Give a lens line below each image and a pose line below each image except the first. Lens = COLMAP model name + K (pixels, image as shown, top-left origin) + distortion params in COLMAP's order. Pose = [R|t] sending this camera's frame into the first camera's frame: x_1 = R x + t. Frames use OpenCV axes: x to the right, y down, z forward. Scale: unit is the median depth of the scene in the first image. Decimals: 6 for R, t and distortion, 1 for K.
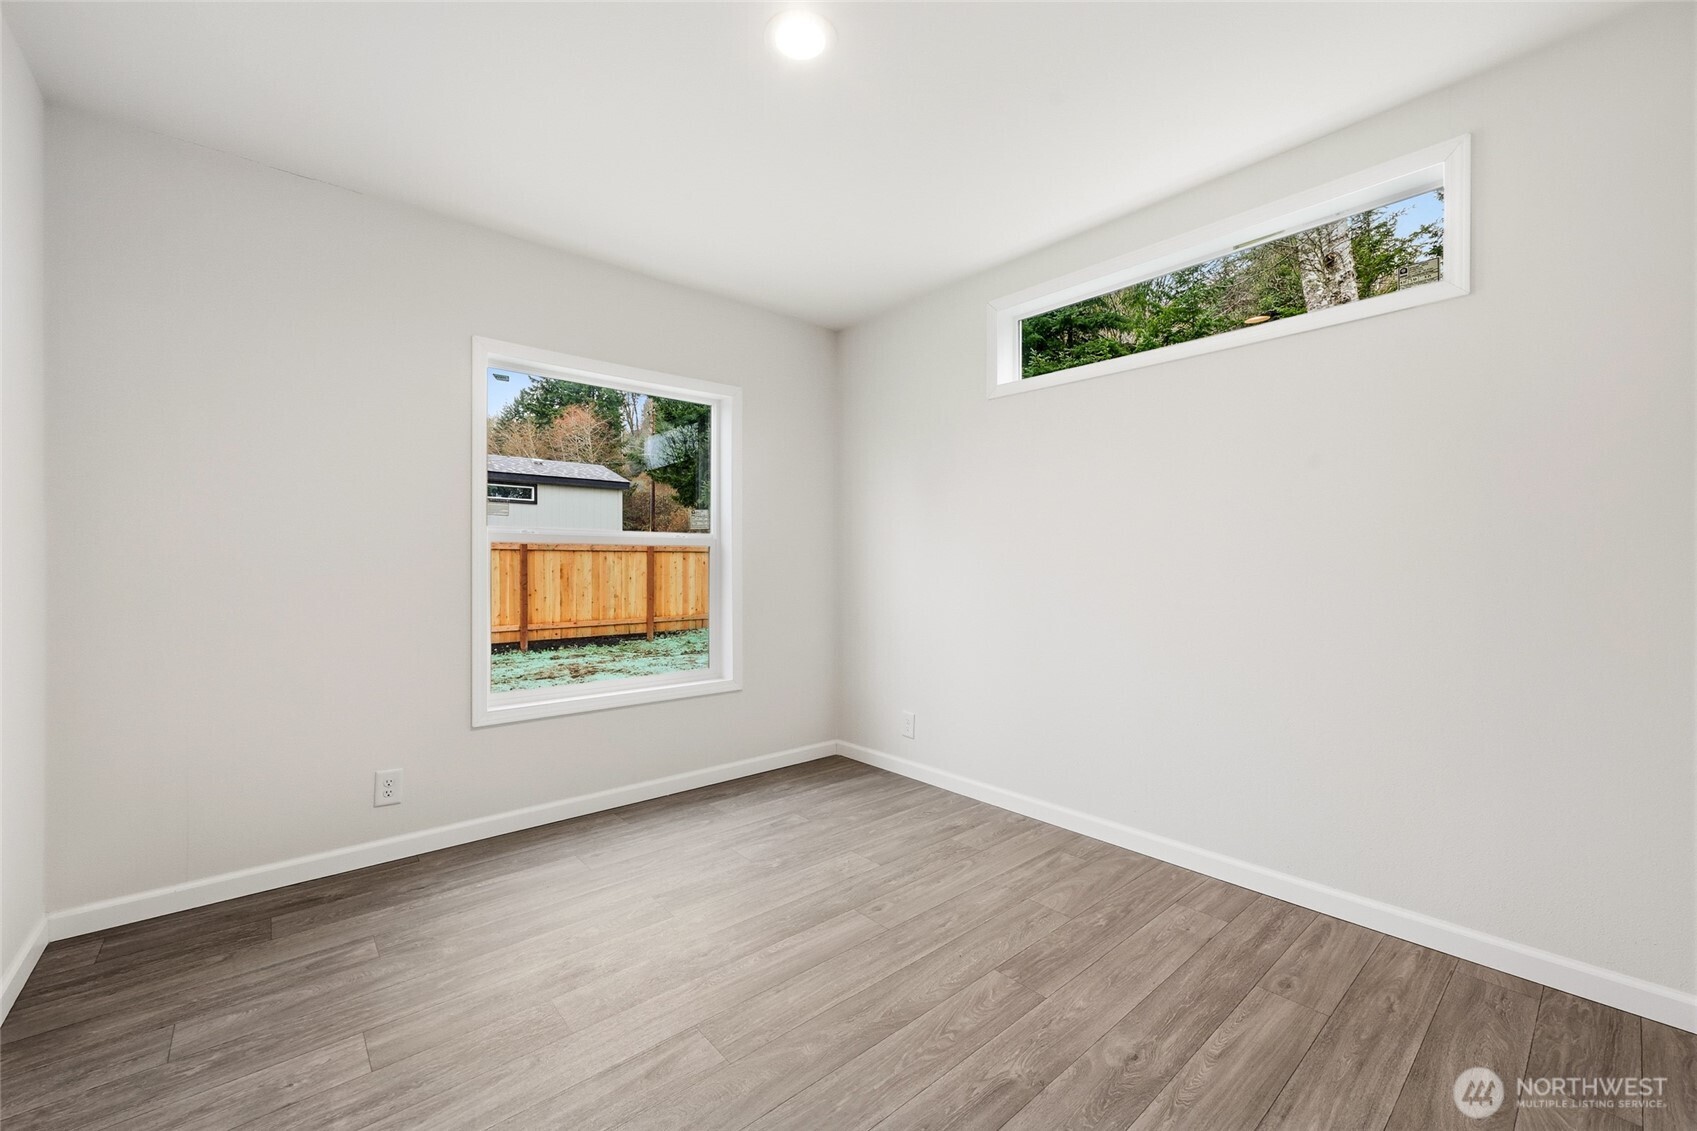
lens RADIAL K [[684.6, 0, 855.1], [0, 684.6, 569.1], [0, 0, 1]] dist [-0.001050, 0.000717]
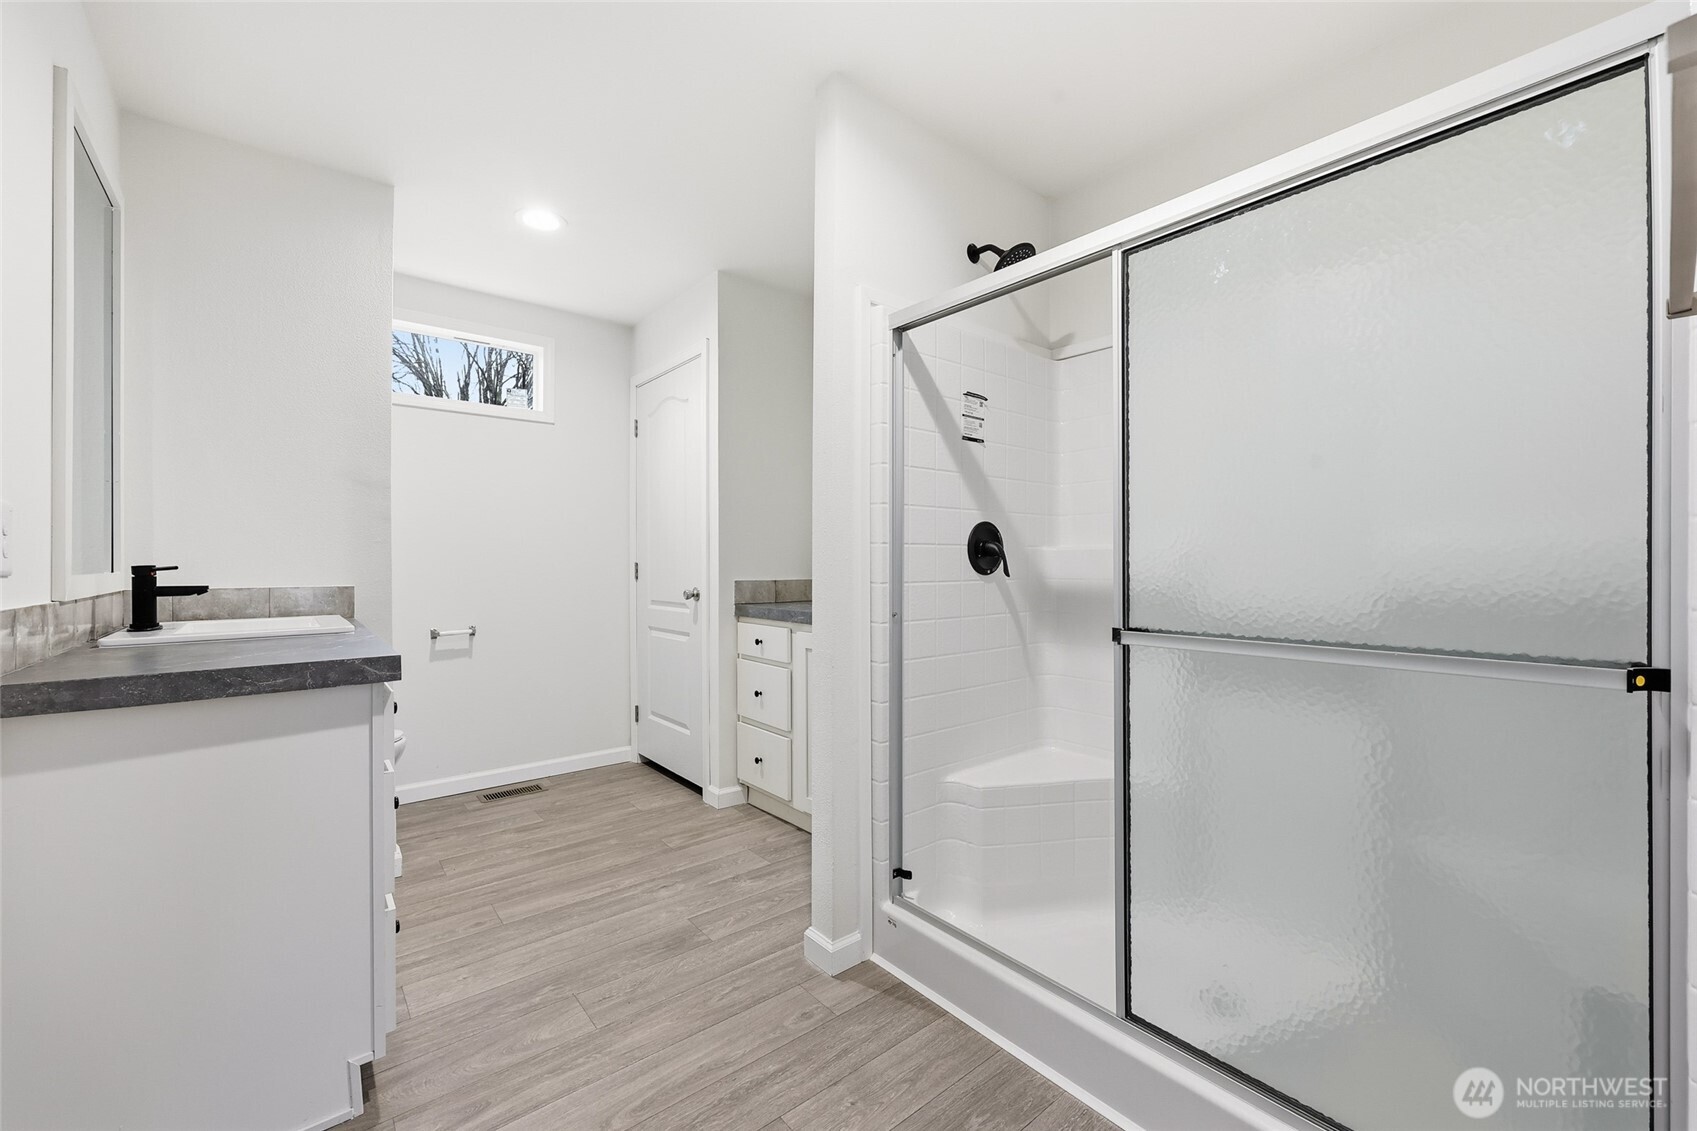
lens RADIAL K [[684.6, 0, 851.7], [0, 684.6, 561.8], [0, 0, 1]] dist [-0.001050, 0.000717]
pose [[-0.999594, 0.000362, 0.028482, -0.043284], [0.000646, 0.999950, 0.009958, -0.025347], [-0.028477, 0.009973, -0.999545, 1.872532]]
